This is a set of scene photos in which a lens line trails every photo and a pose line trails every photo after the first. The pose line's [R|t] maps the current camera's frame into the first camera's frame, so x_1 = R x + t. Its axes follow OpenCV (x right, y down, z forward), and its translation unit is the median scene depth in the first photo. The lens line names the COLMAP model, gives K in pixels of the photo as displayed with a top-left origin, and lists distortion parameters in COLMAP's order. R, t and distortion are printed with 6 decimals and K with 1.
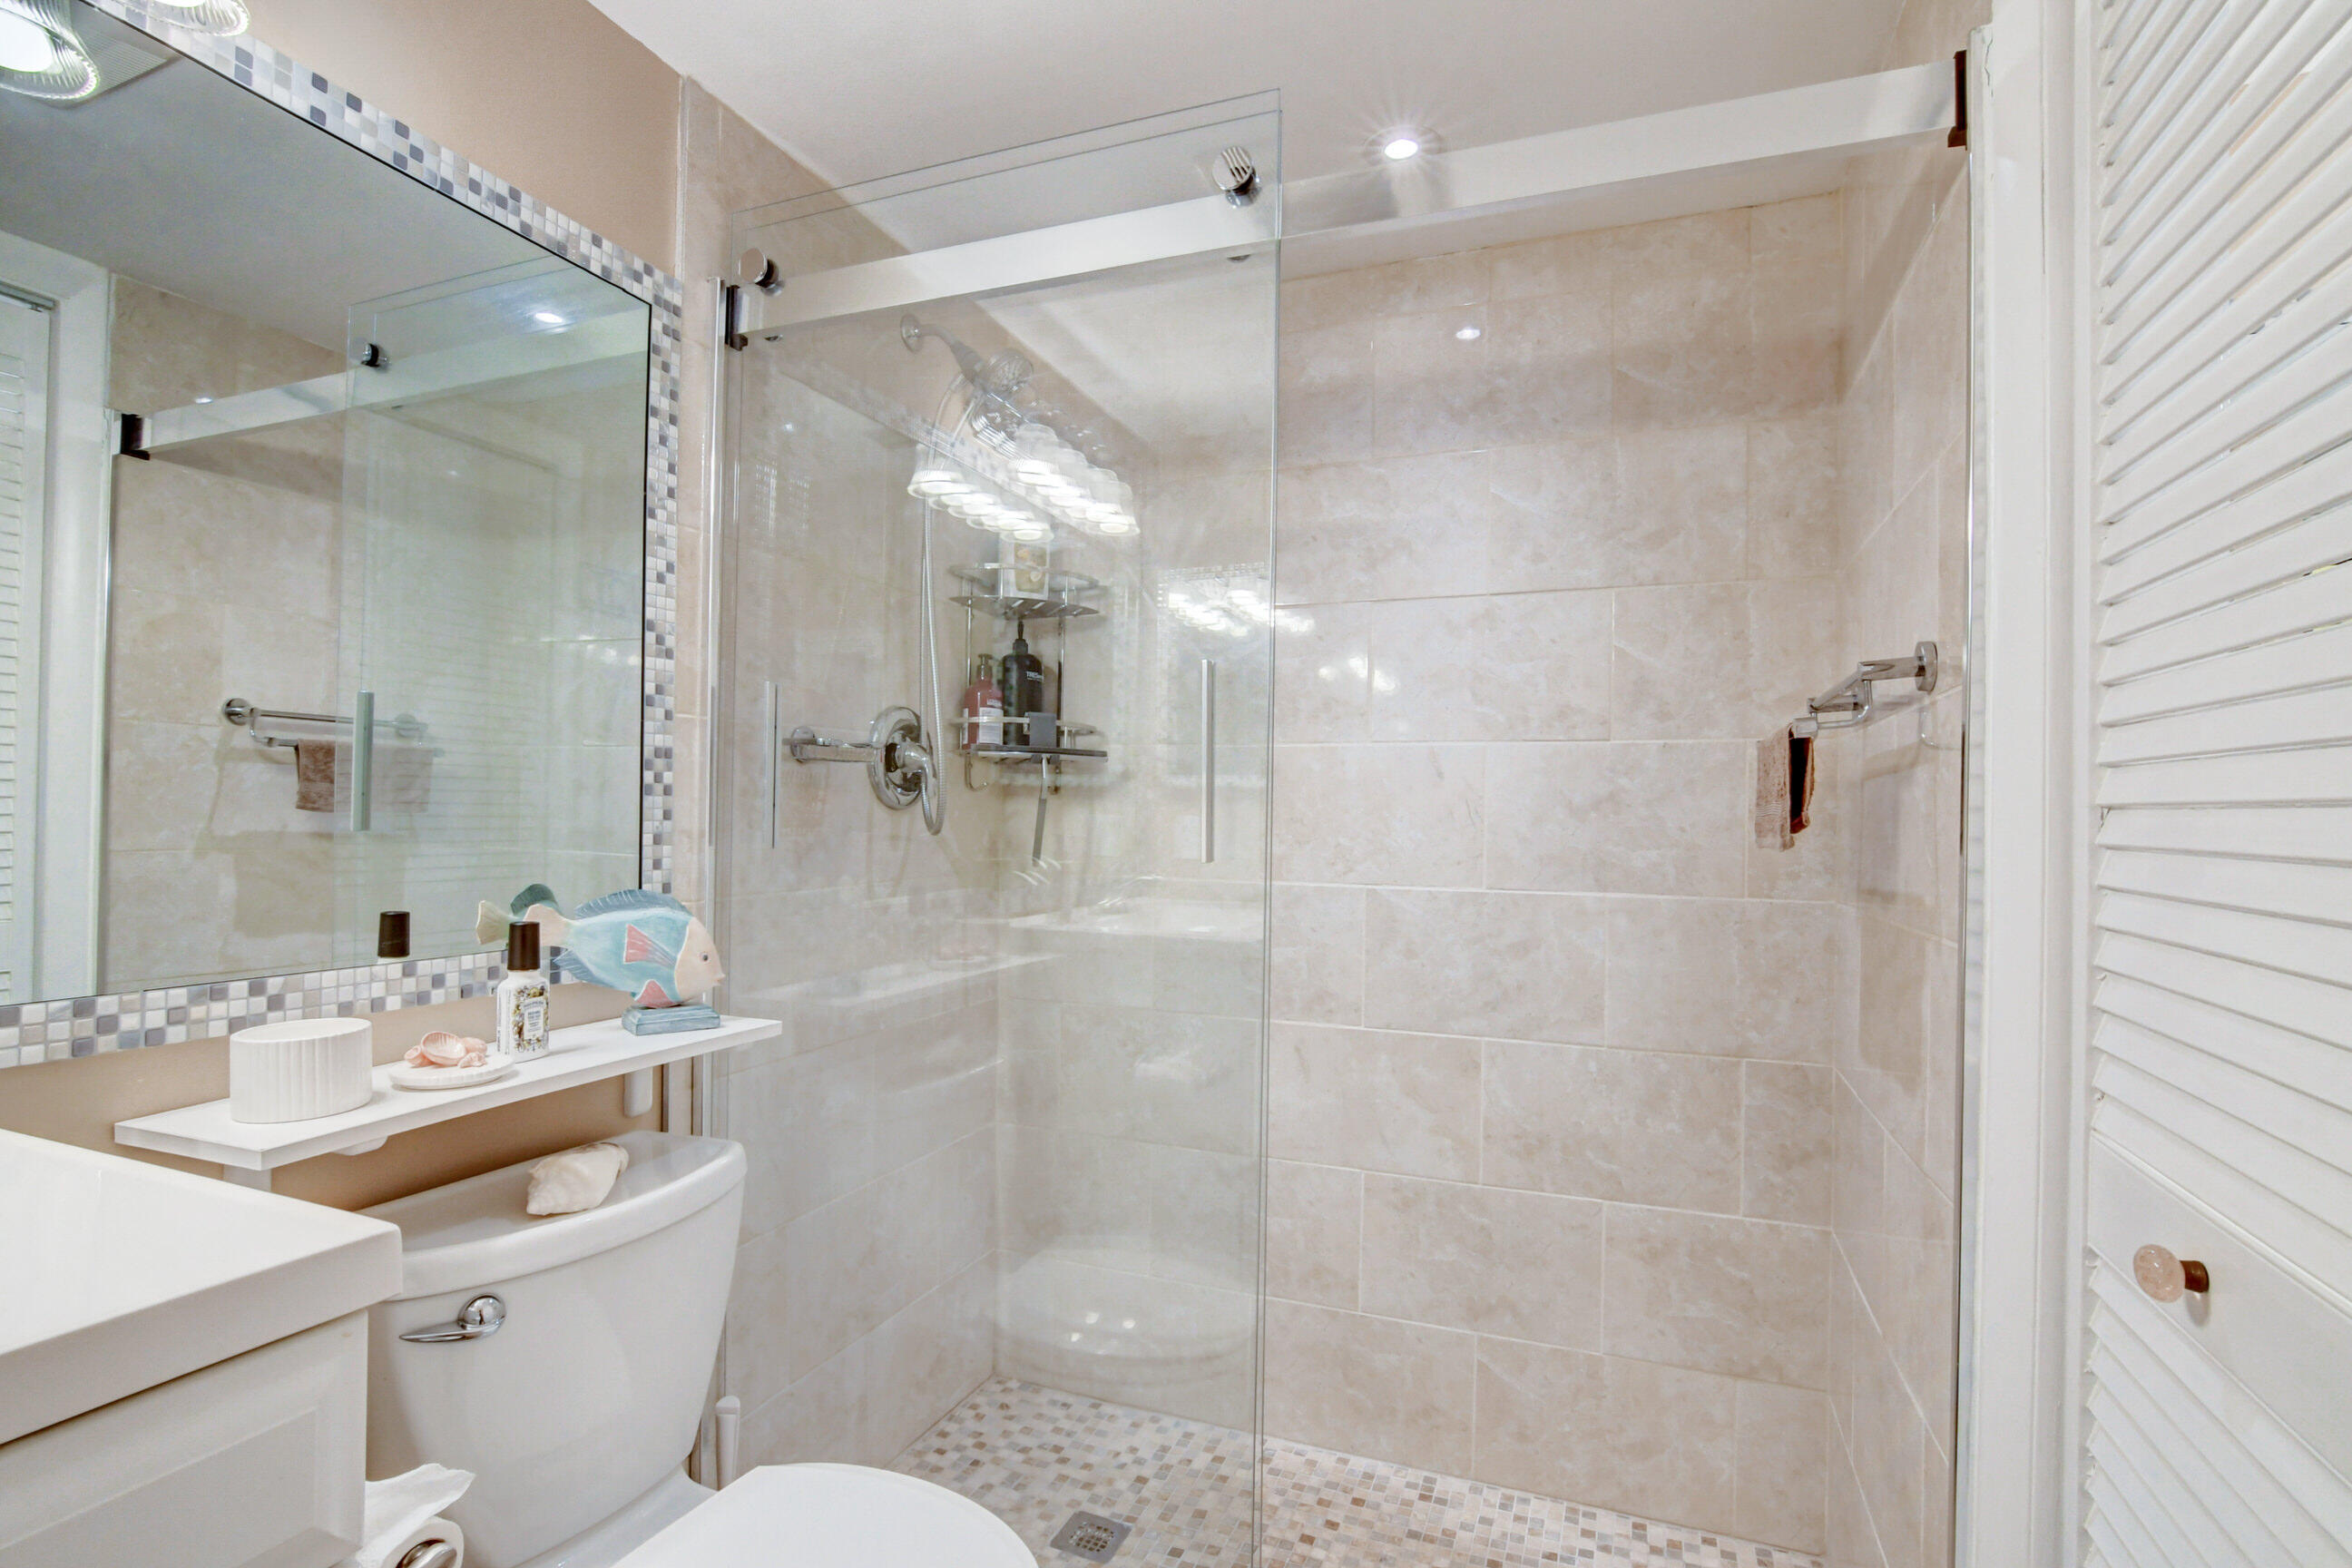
lens RADIAL K [[1159.6, 0, 1178.2], [0, 1159.6, 789.8], [0, 0, 1]] dist [-0.030851, 0.006386]
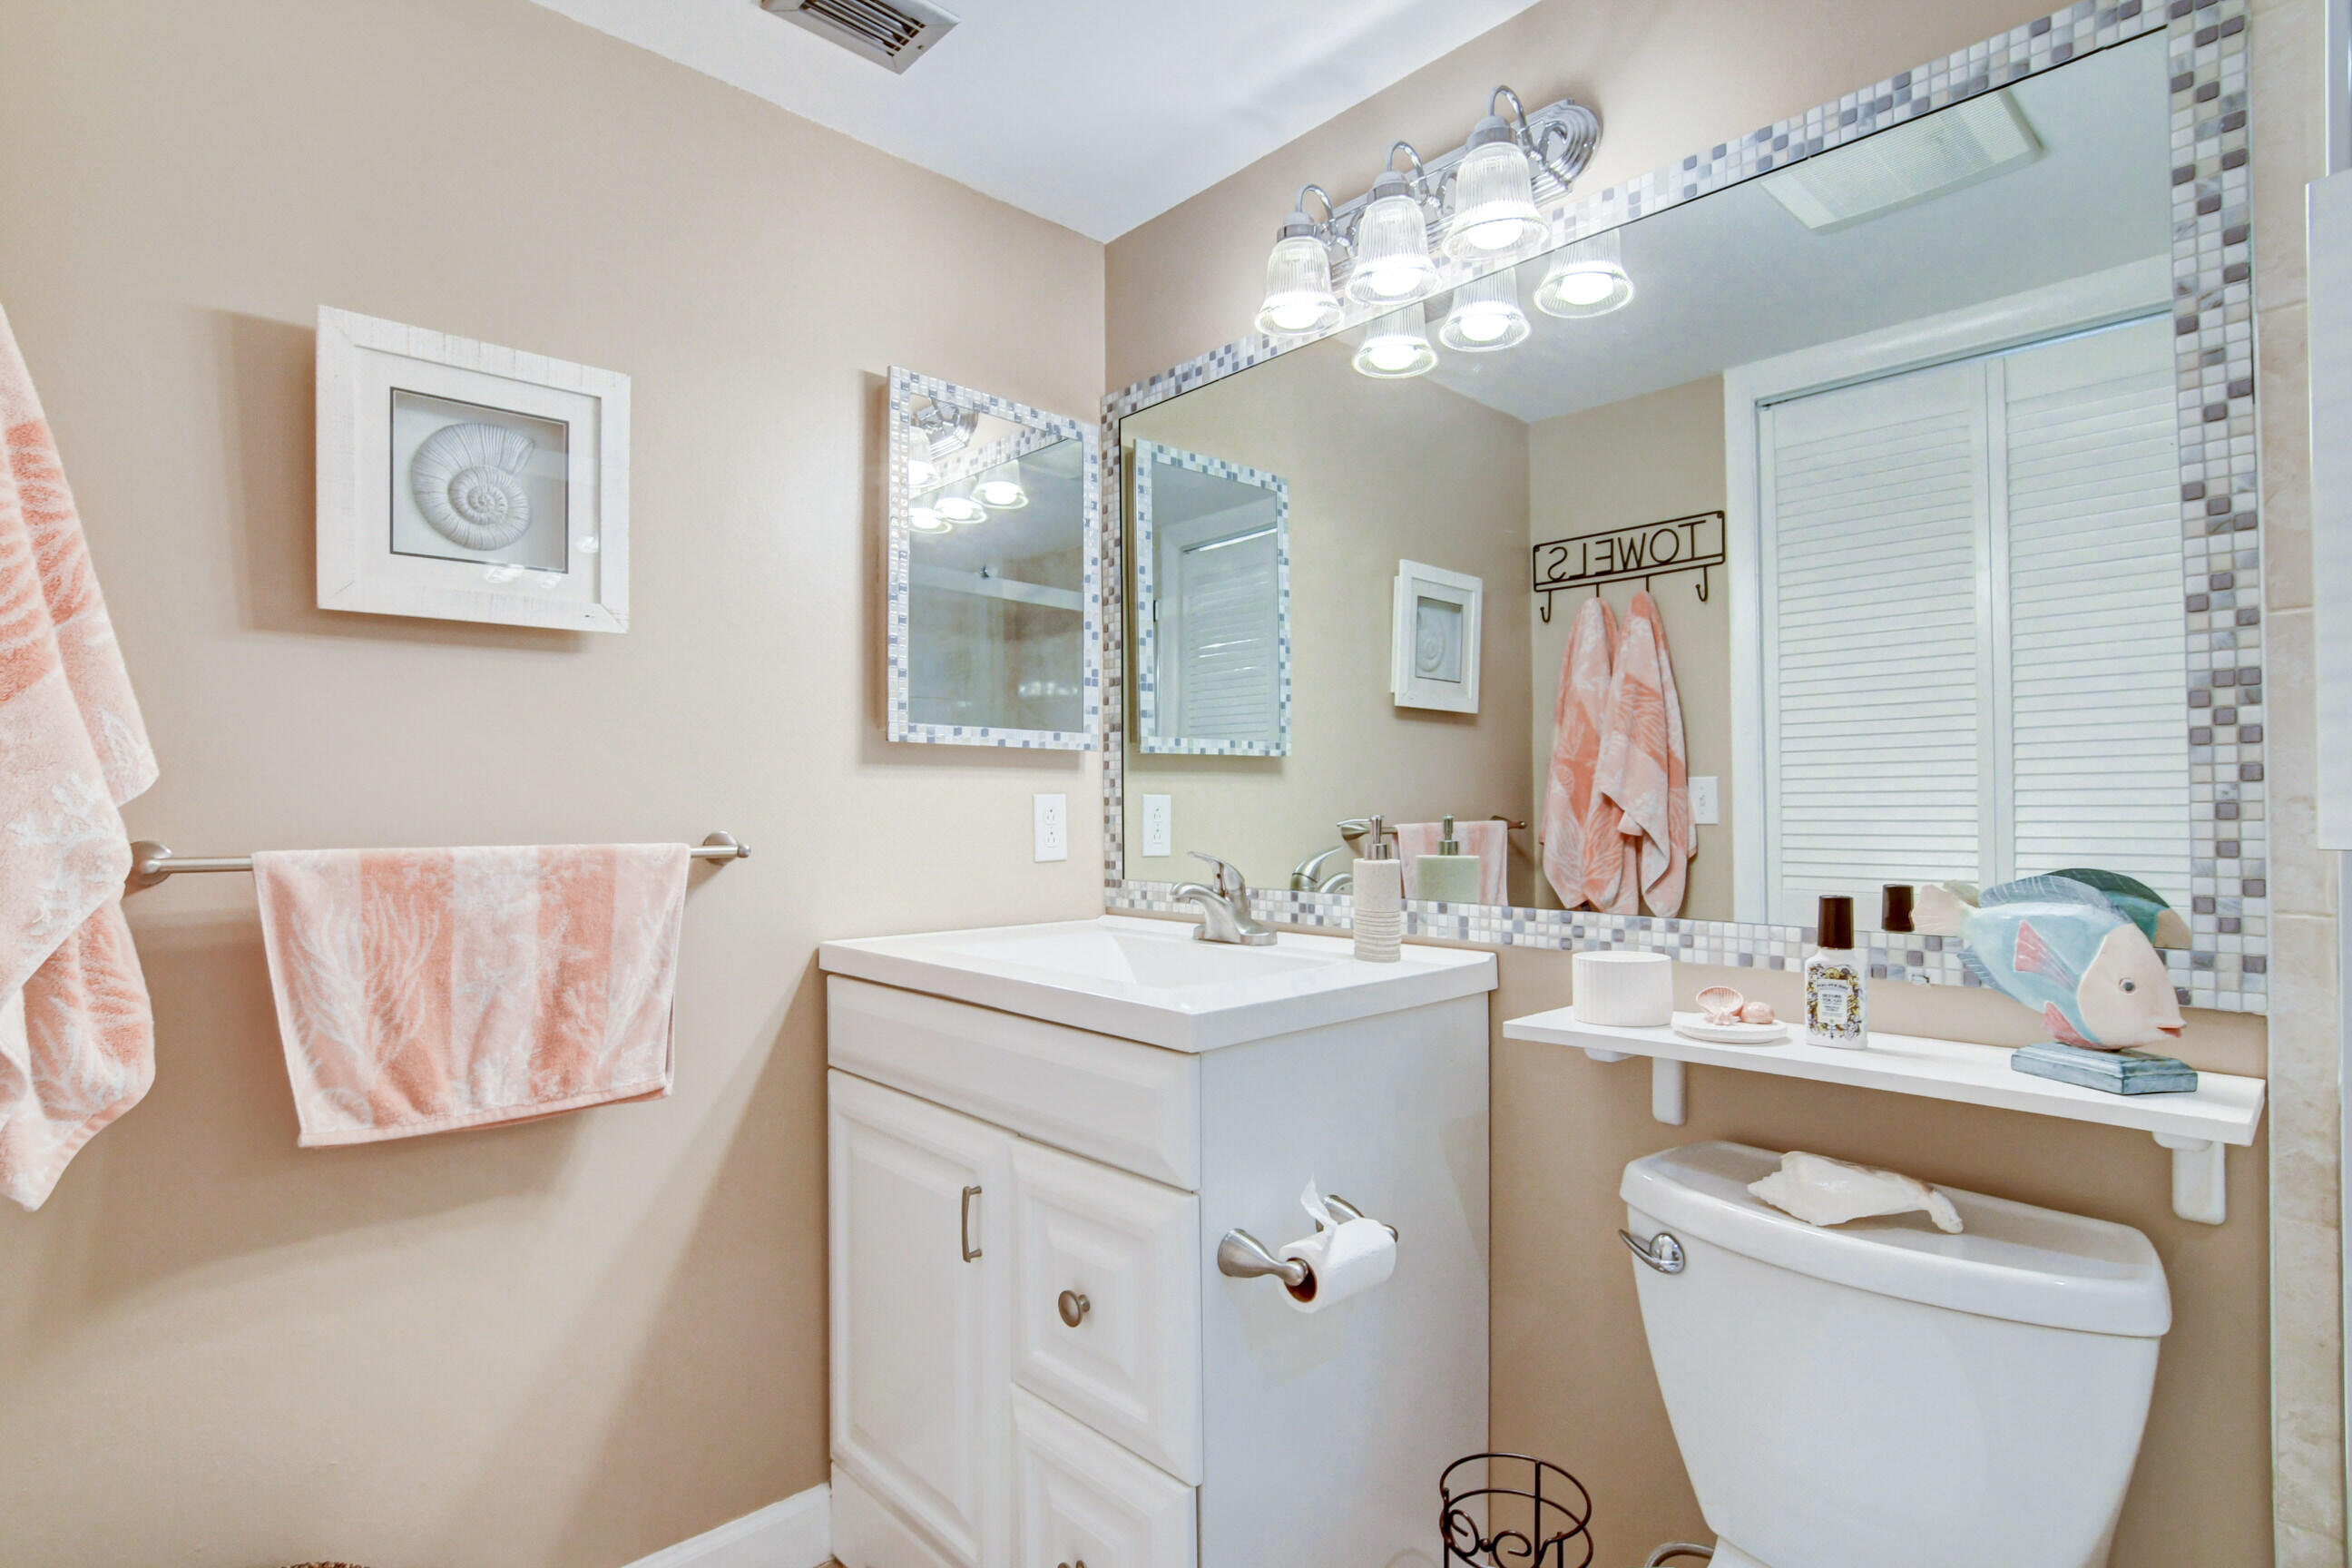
lens RADIAL K [[1159.6, 0, 1178.1], [0, 1159.6, 804.0], [0, 0, 1]] dist [-0.030851, 0.006386]
pose [[-0.434765, -0.016604, -0.900391, 0.428935], [0.016797, 0.999507, -0.026542, 0.050957], [0.900387, -0.026663, -0.434271, 0.824816]]
